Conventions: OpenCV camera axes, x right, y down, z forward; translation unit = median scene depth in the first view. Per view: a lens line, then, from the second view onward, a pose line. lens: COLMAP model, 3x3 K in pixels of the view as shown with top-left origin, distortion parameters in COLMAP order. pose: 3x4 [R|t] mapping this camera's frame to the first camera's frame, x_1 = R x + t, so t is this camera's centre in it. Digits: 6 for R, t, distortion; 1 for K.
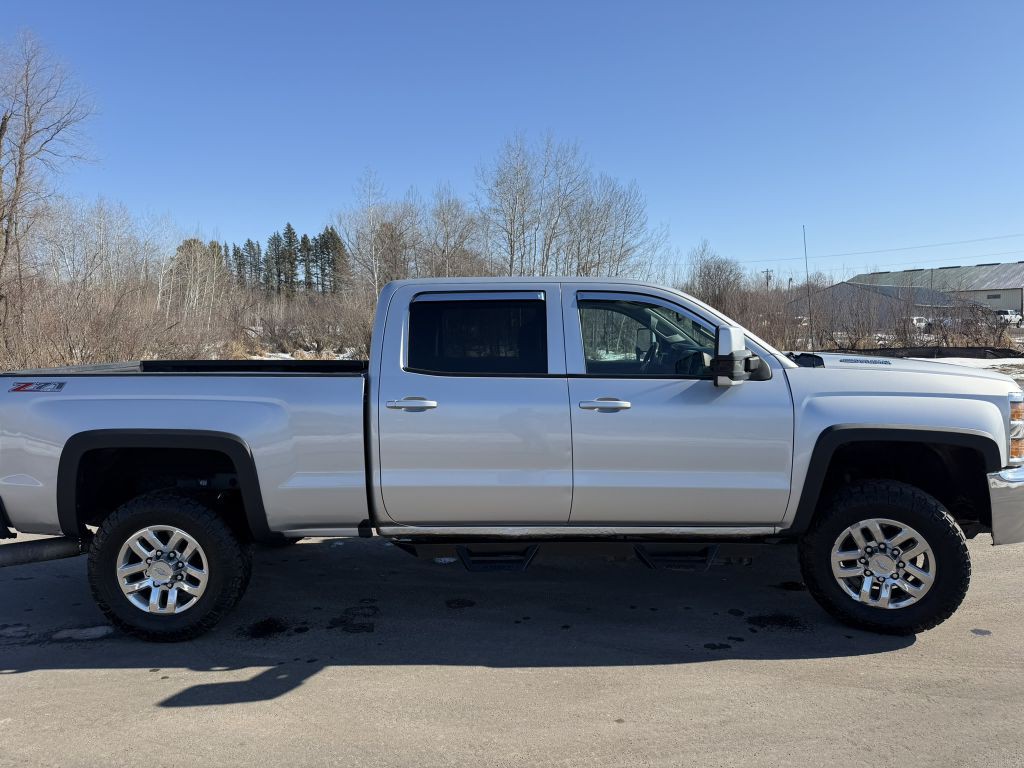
lens RADIAL K [[718.3, 0, 512.0], [0, 718.3, 384.0], [0, 0, 1]] dist [0.030268, -0.042214]
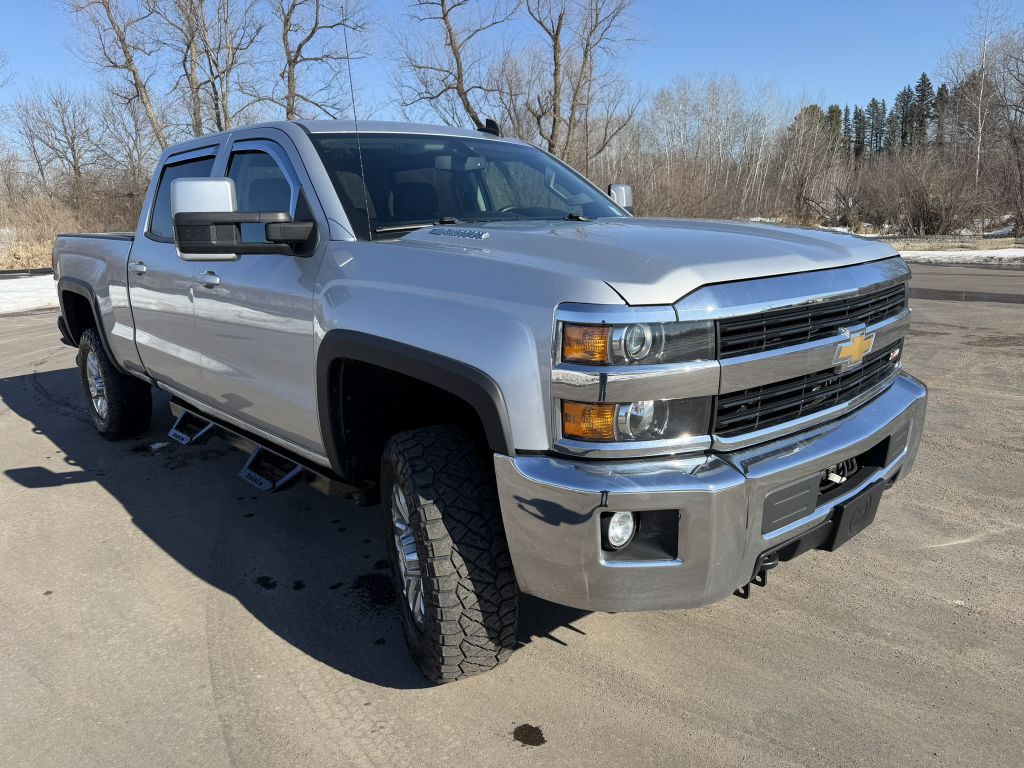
lens RADIAL K [[720.4, 0, 512.0], [0, 720.4, 384.0], [0, 0, 1]] dist [0.038944, -0.044155]
pose [[0.682905, 0.158242, -0.713162, 1.008271], [-0.035768, 0.982328, 0.183716, -0.020384], [0.729631, -0.099953, 0.676497, 0.653768]]
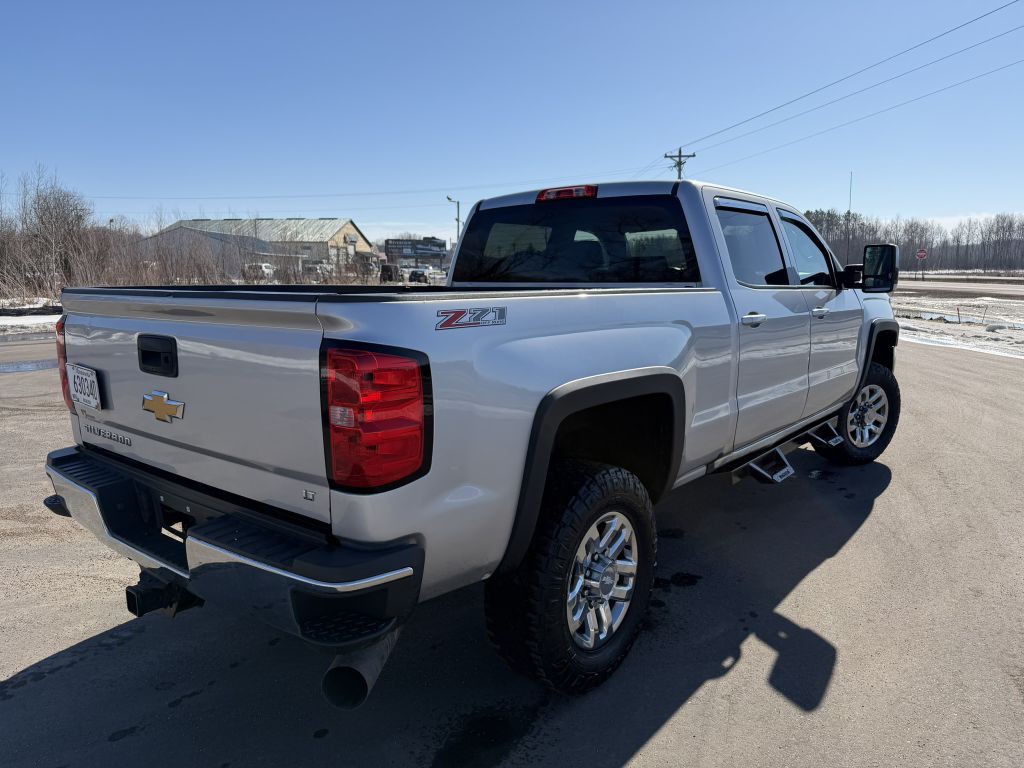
lens RADIAL K [[720.4, 0, 512.0], [0, 720.4, 384.0], [0, 0, 1]] dist [0.038944, -0.044155]
pose [[0.623947, -0.112478, 0.773329, -1.052744], [0.057765, 0.993519, 0.097898, 0.002358], [-0.779329, -0.016412, 0.626401, 0.648169]]
